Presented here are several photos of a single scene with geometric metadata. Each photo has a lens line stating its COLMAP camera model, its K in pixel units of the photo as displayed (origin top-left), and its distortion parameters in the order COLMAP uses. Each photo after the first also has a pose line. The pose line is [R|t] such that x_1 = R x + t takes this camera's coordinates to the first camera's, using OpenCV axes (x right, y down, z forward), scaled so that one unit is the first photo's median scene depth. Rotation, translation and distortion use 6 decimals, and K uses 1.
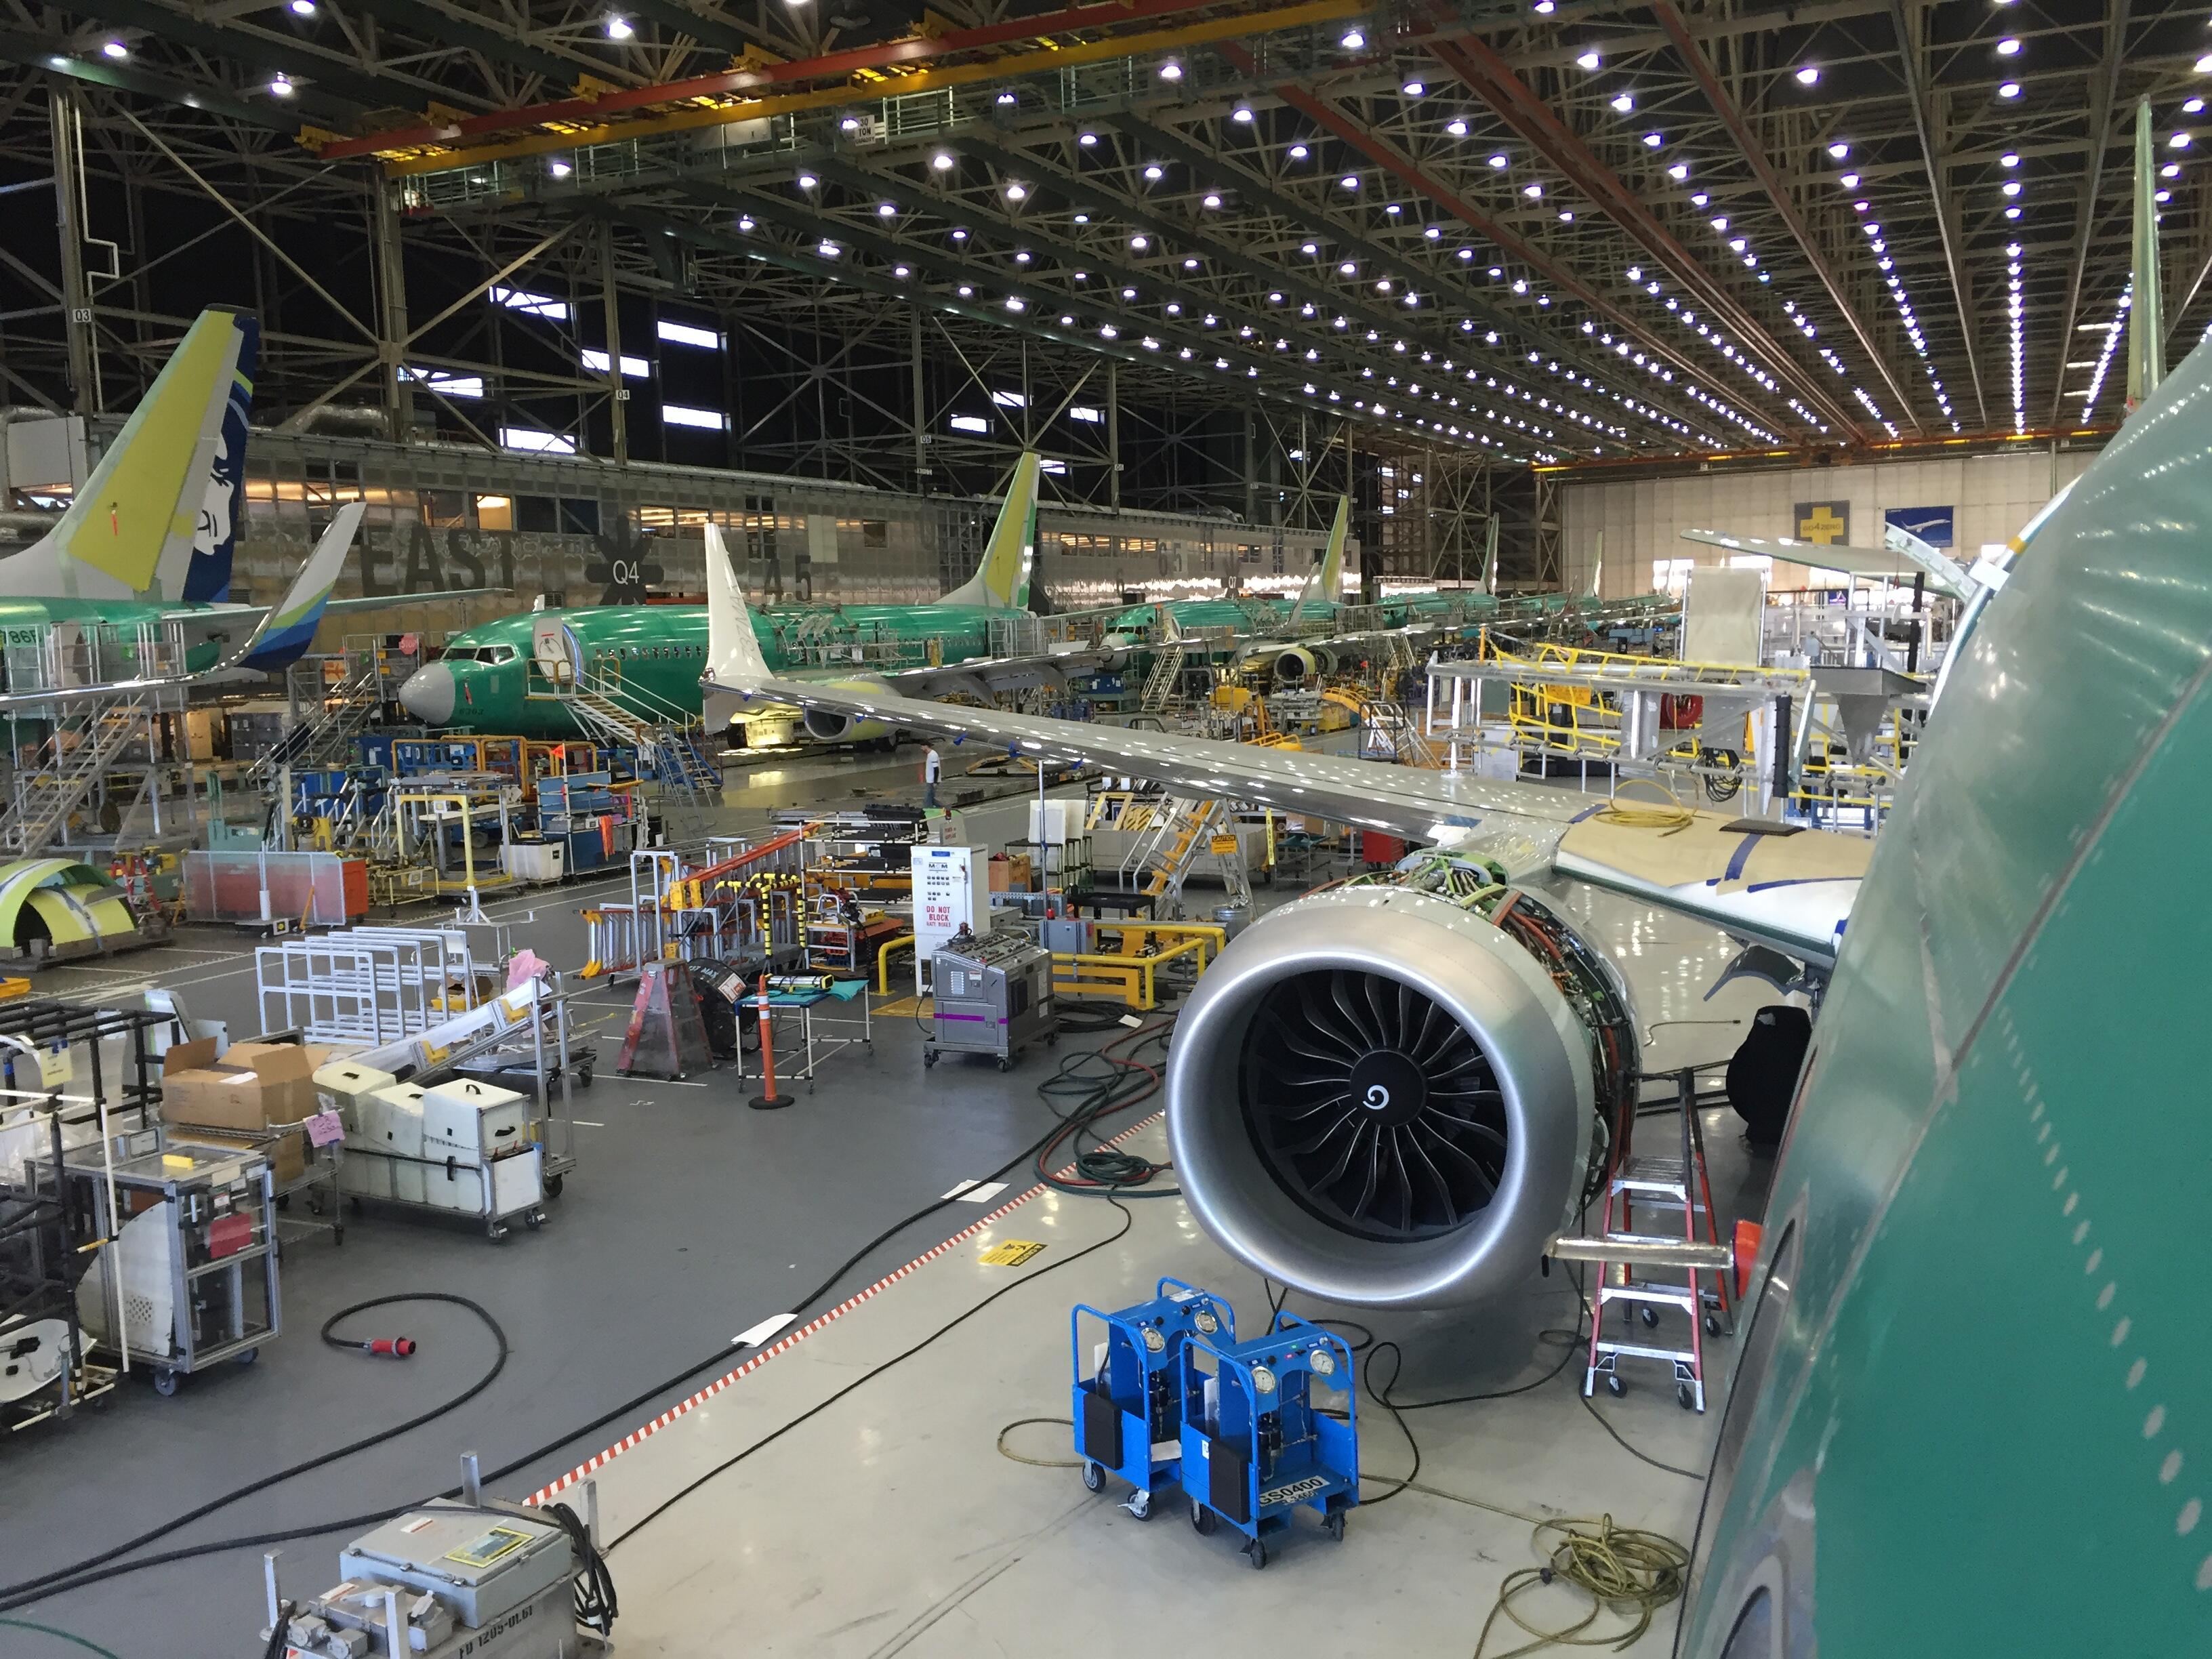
lens RADIAL K [[1907.2, 0, 1102.9], [0, 1907.2, 825.5], [0, 0, 1]] dist [0.060134, -0.094144]
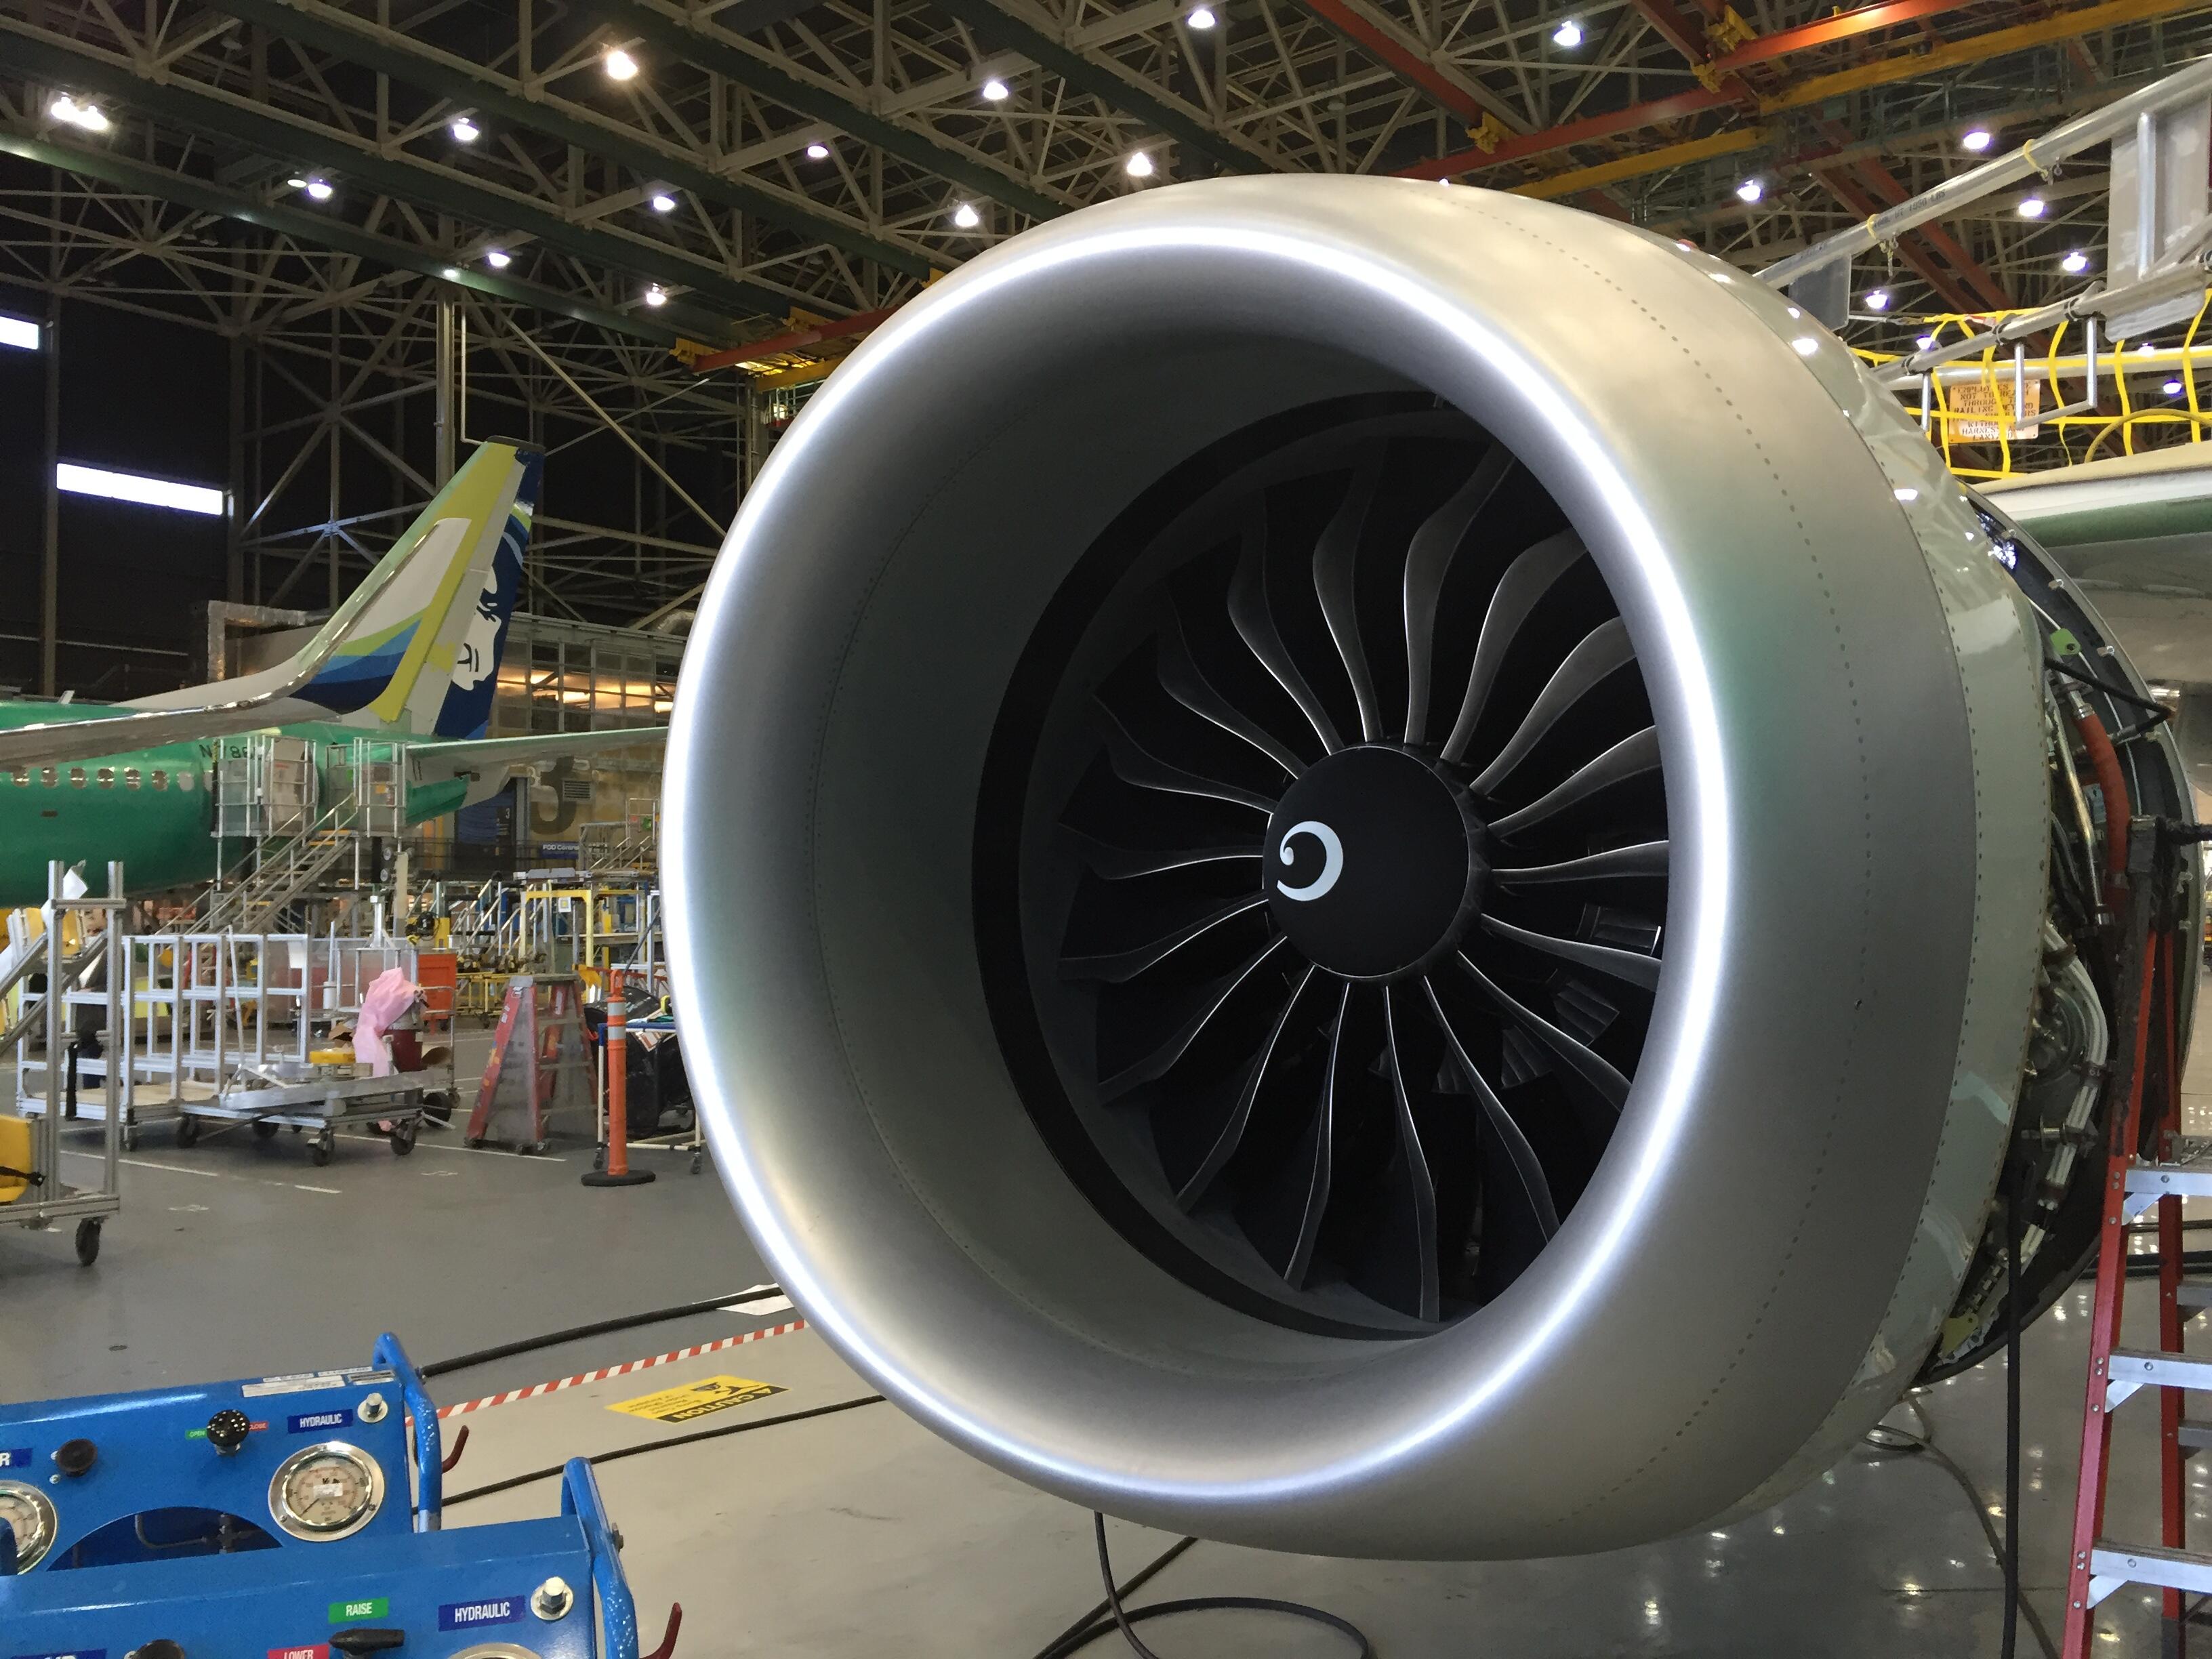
lens RADIAL K [[1907.2, 0, 1101.3], [0, 1907.2, 822.5], [0, 0, 1]] dist [0.060134, -0.094144]
pose [[0.977698, 0.018808, -0.209170, 0.040580], [-0.049221, 0.988762, -0.141160, 0.042136], [0.204164, 0.148307, 0.967637, 0.157875]]
